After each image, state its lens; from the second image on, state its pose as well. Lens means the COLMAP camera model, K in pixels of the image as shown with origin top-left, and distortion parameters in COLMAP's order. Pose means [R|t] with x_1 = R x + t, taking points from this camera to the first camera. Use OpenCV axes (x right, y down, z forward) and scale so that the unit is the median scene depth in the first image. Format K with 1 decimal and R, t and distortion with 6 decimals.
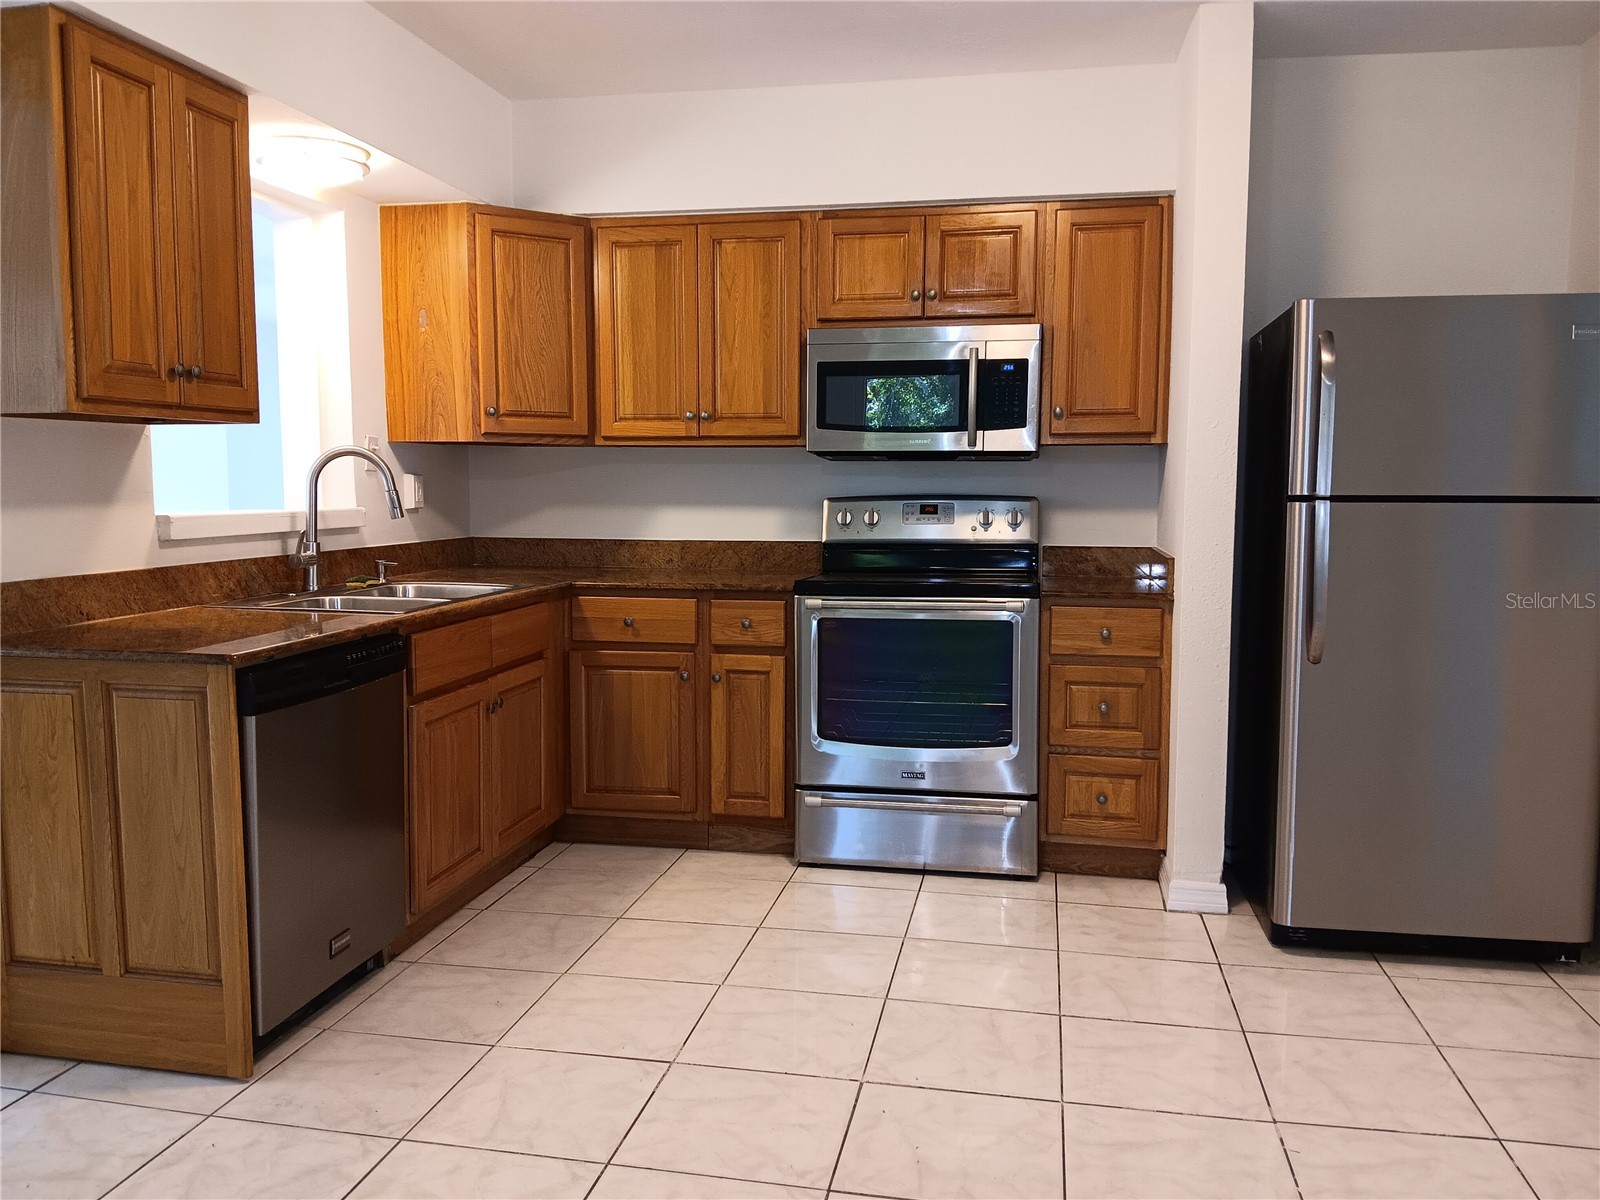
lens RADIAL K [[1237.7, 0, 790.9], [0, 1237.7, 599.4], [0, 0, 1]] dist [0.134660, -0.236208]
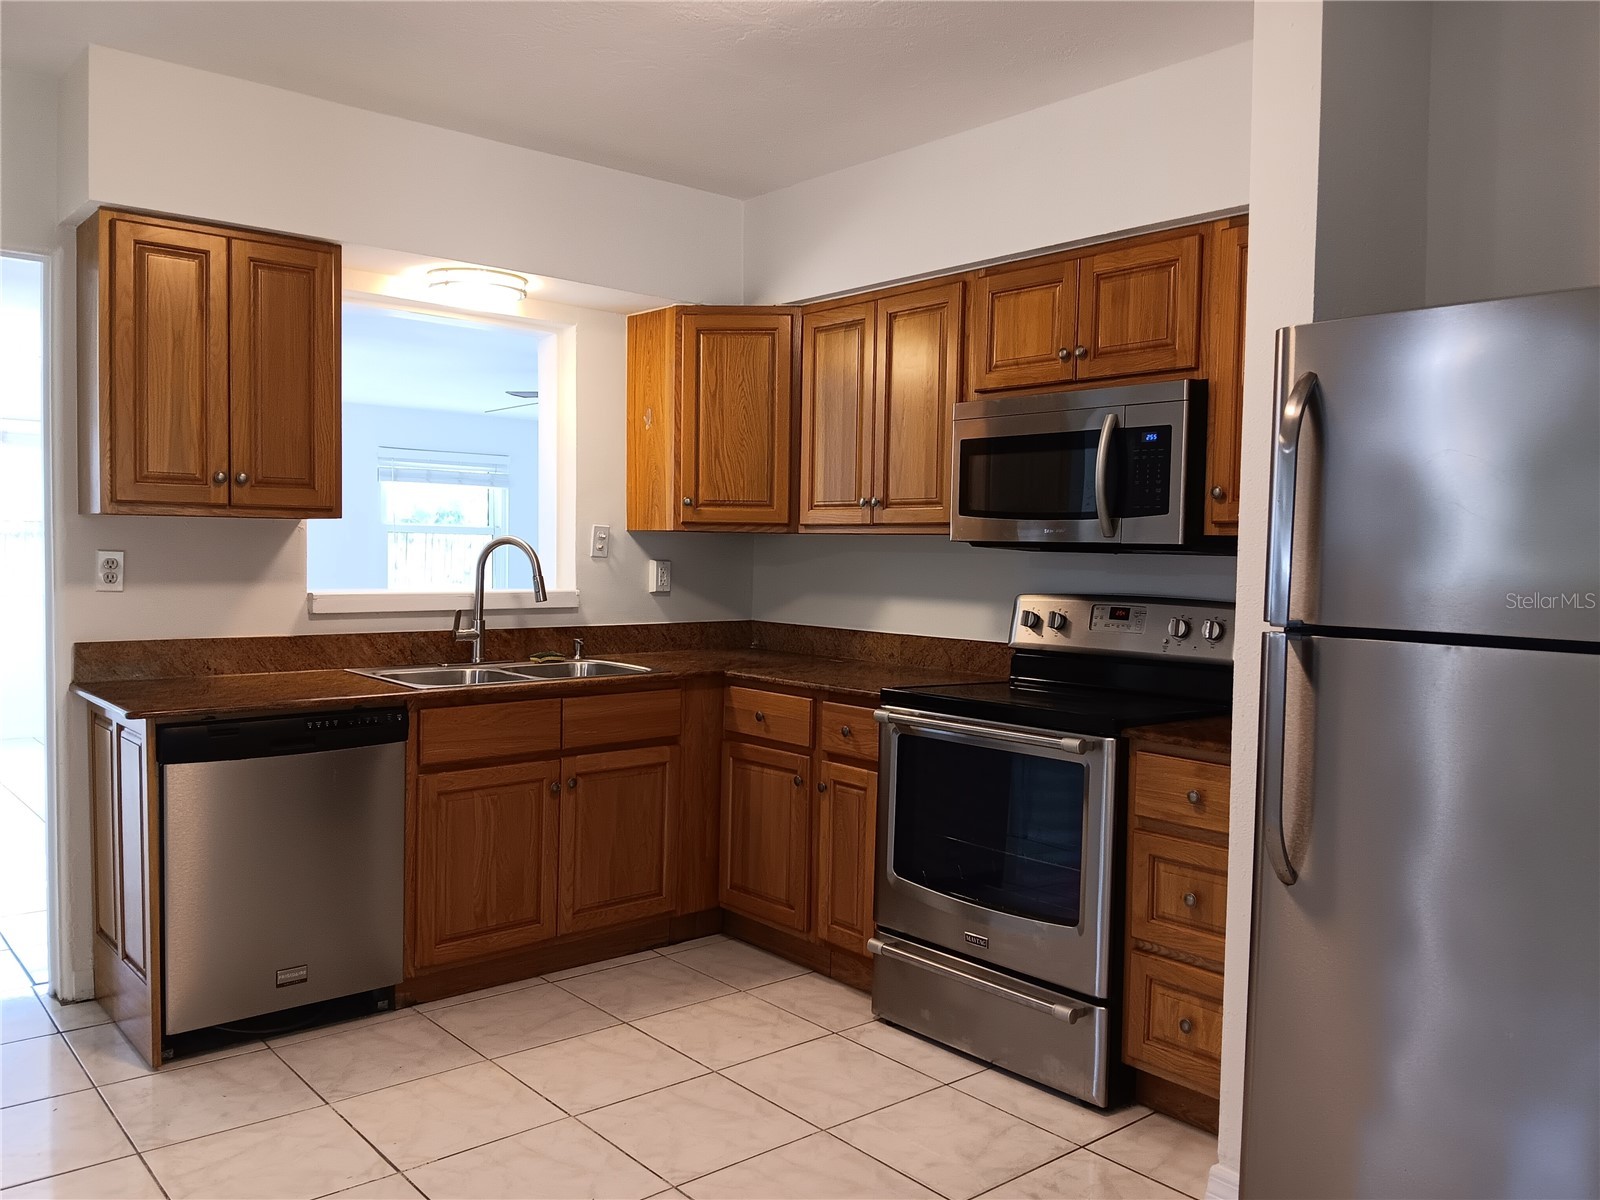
lens RADIAL K [[1237.7, 0, 790.9], [0, 1237.7, 599.4], [0, 0, 1]] dist [0.134660, -0.236208]
pose [[0.784155, 0.037591, -0.619425, 0.480642], [-0.074648, 0.996630, -0.034018, -0.041660], [0.616058, 0.072914, 0.784319, 0.256169]]
